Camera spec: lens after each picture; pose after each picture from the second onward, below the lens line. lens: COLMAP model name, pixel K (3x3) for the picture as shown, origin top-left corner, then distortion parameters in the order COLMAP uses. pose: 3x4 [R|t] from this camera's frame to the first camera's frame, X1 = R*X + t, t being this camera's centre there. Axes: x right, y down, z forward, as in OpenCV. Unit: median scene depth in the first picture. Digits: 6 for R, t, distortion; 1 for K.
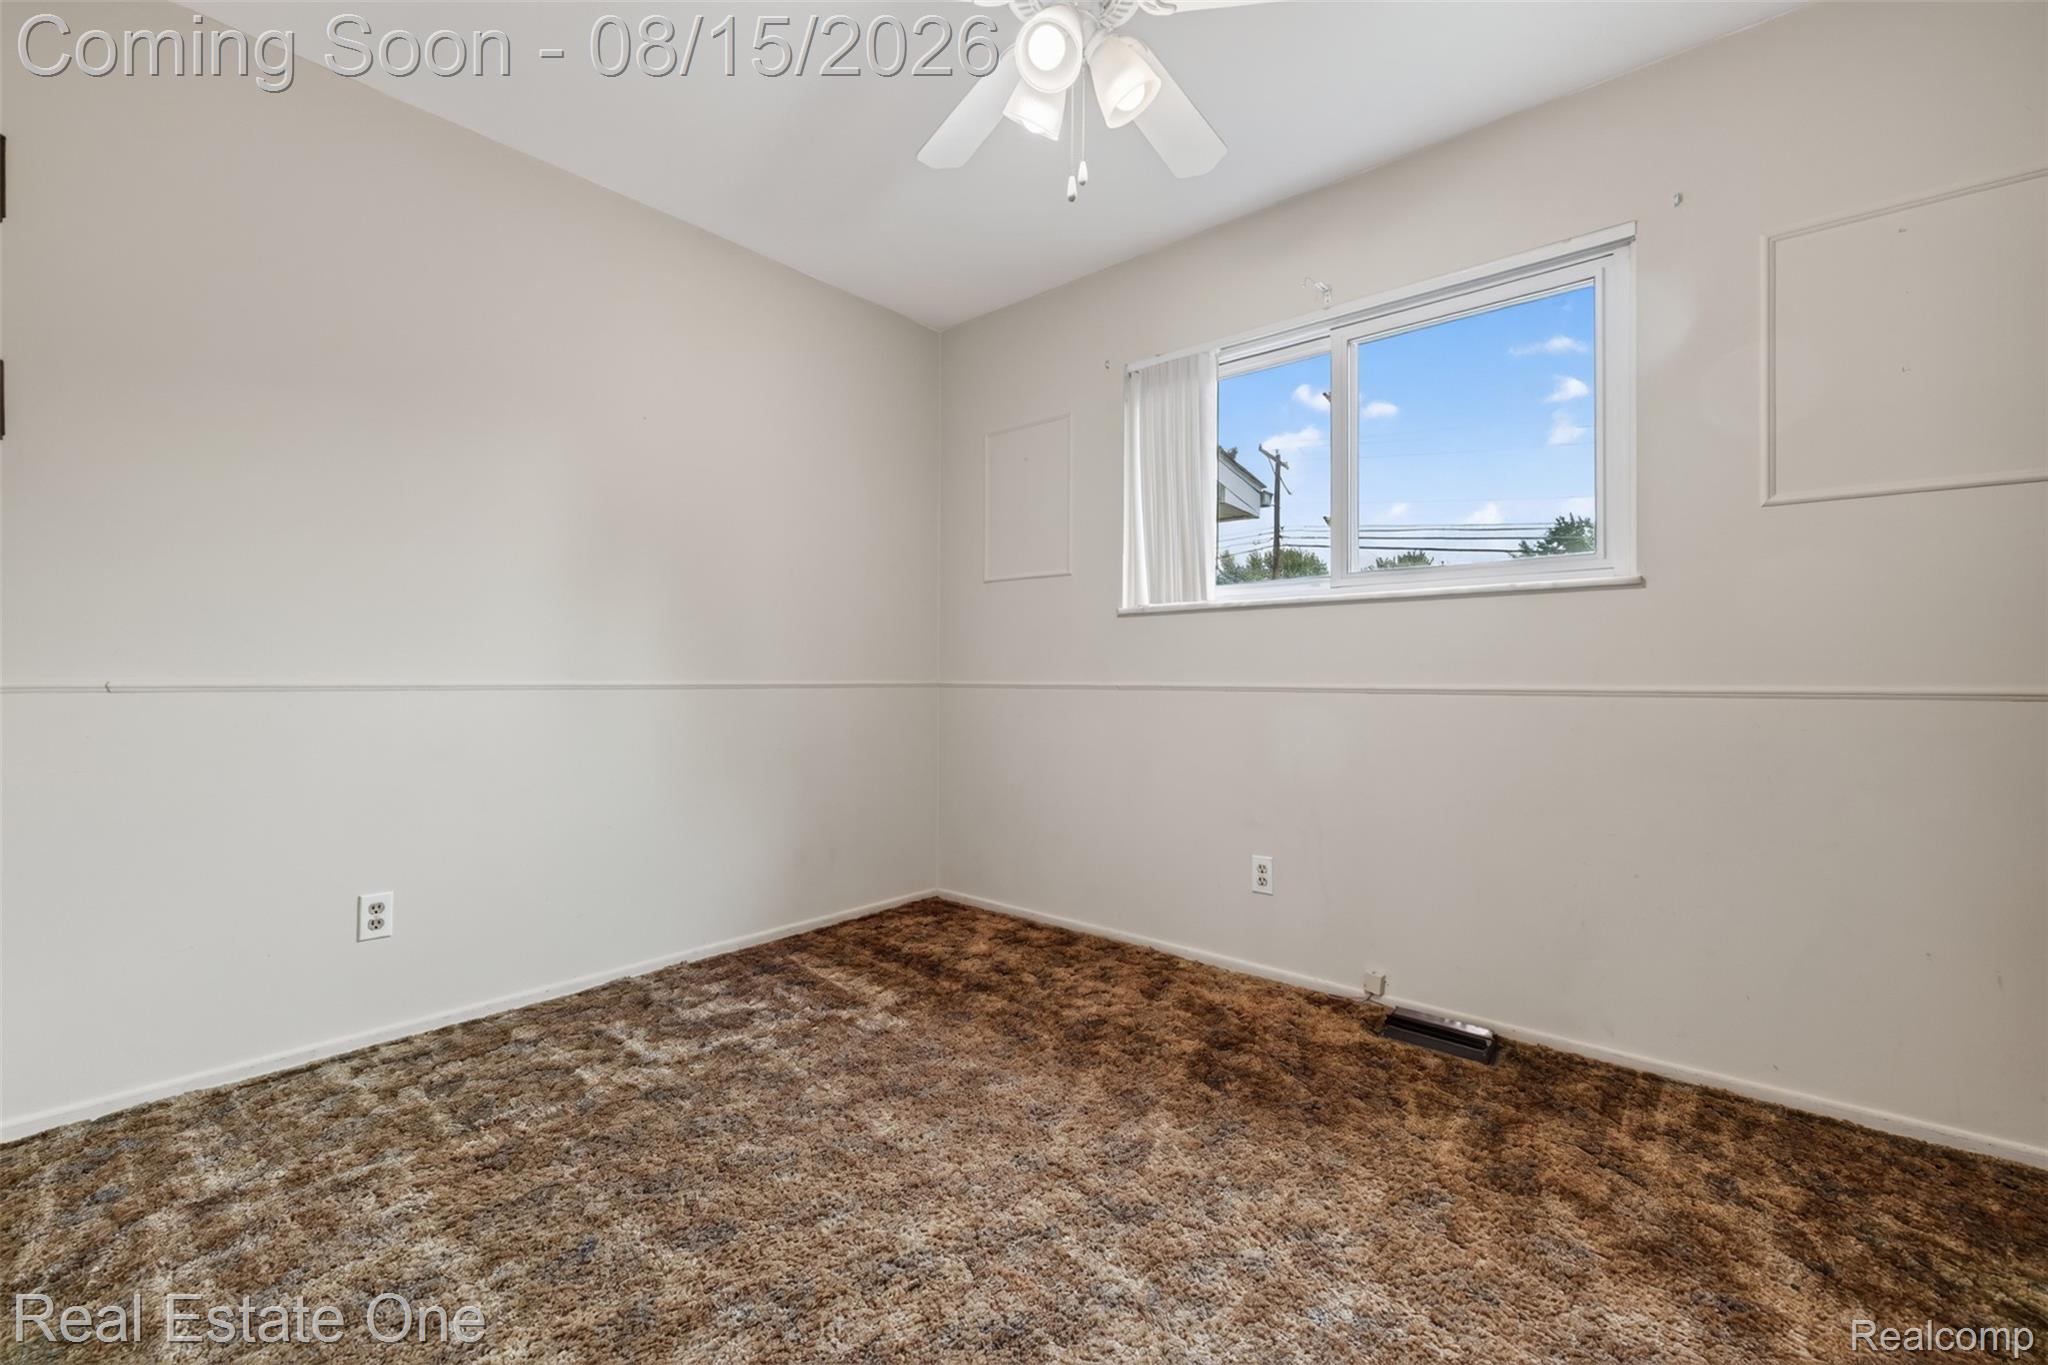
lens RADIAL K [[865.7, 0, 1024.0], [0, 865.7, 682.5], [0, 0, 1]] dist [0.000372, 0.000032]
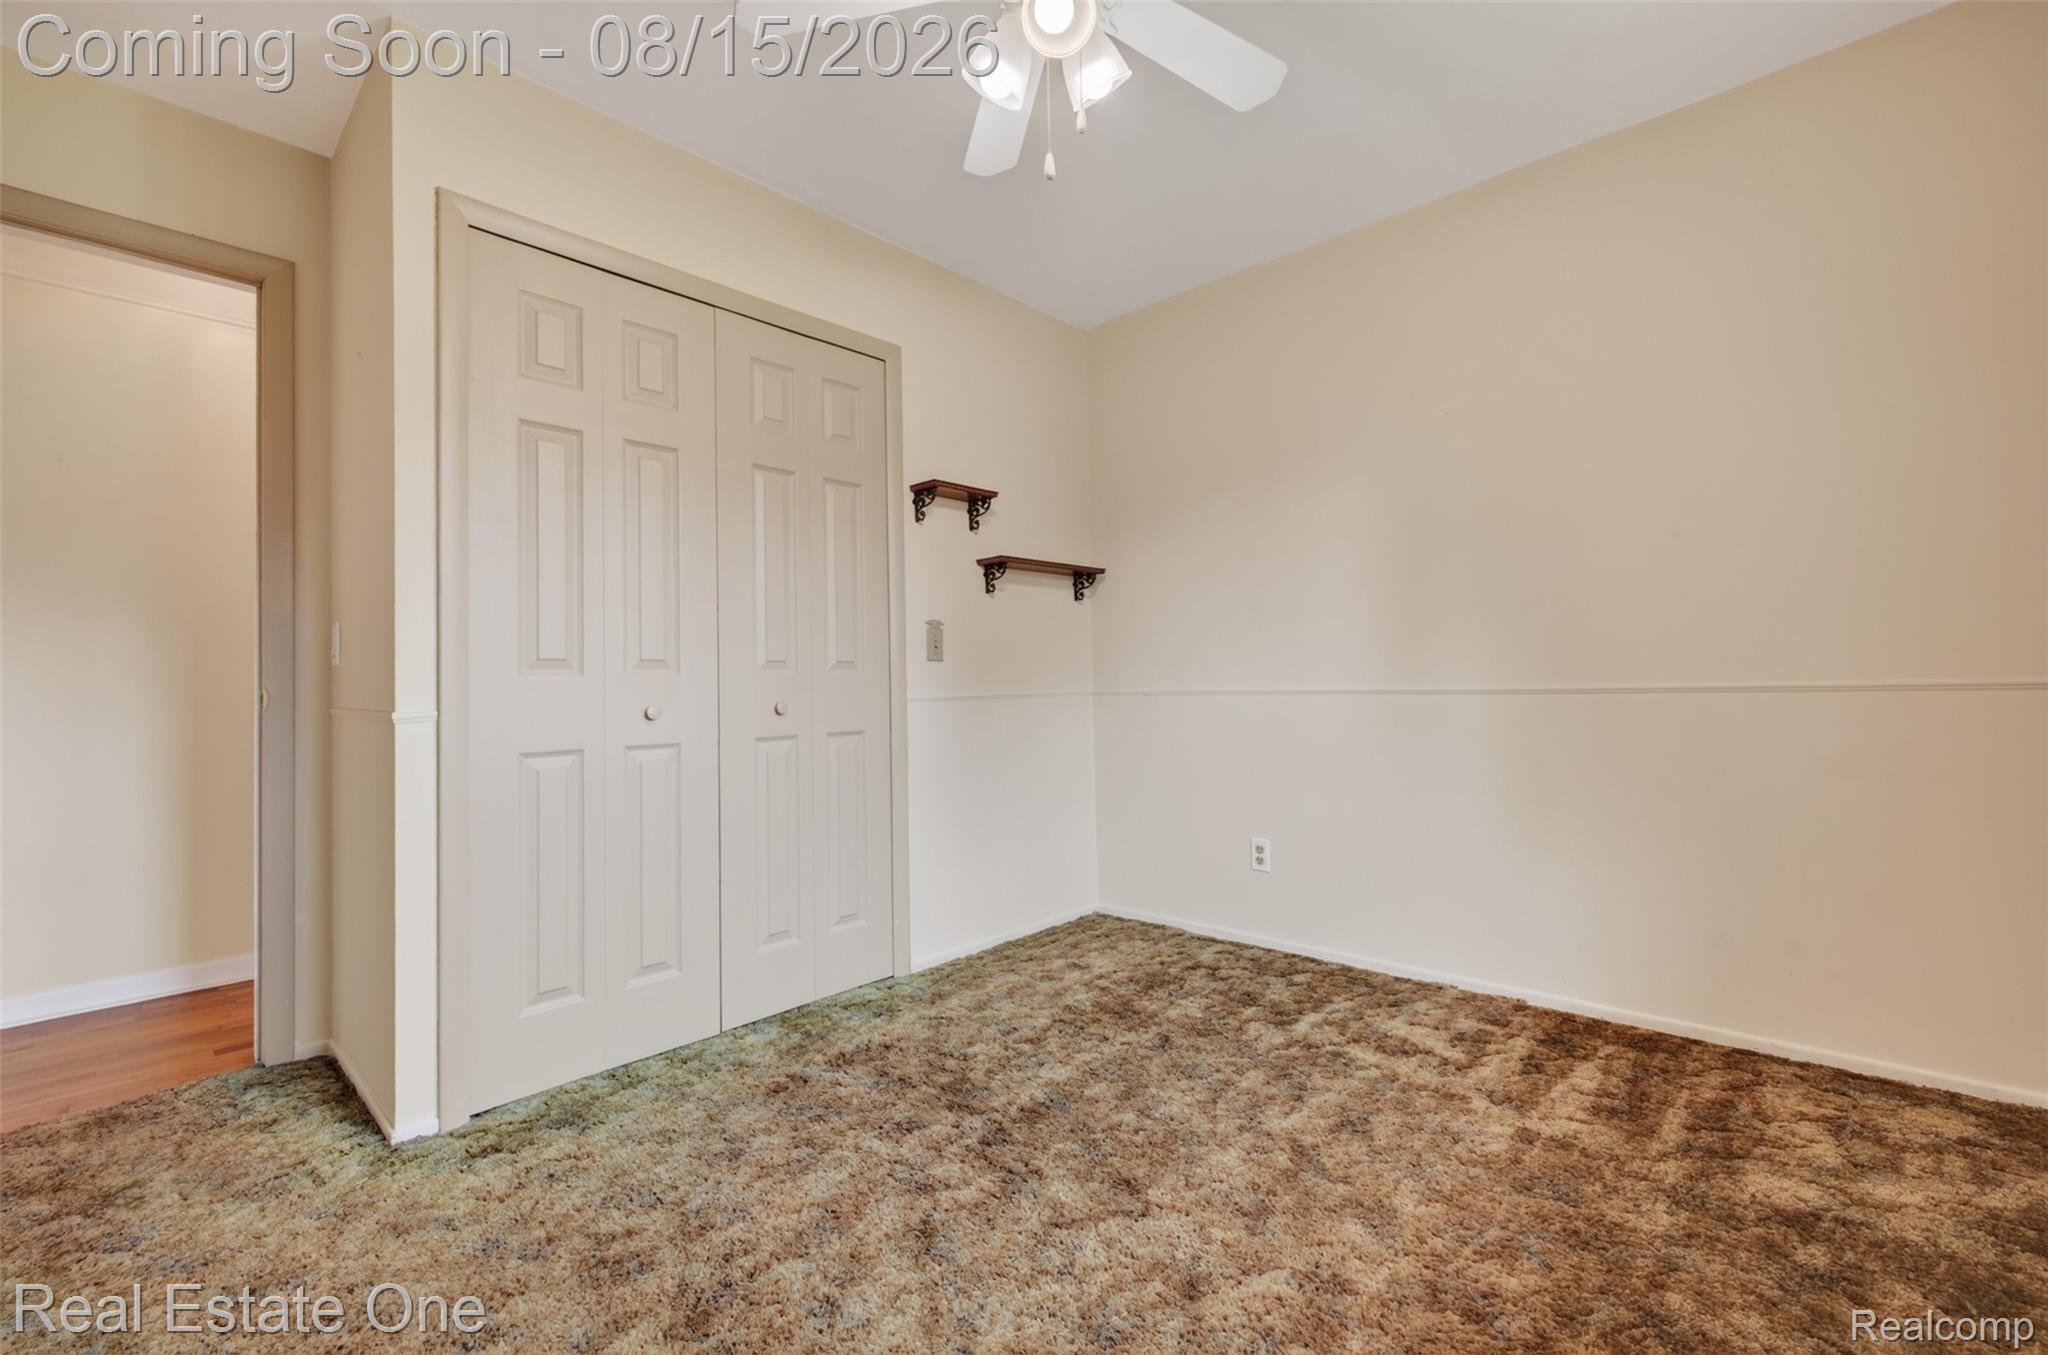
lens RADIAL K [[862.3, 0, 1024.0], [0, 862.3, 677.5], [0, 0, 1]] dist [-0.000343, -0.000052]
pose [[-0.035609, -0.007120, -0.999340, 0.618243], [0.011284, 0.999908, -0.007526, -0.011327], [0.999302, -0.011545, -0.035525, 0.622150]]
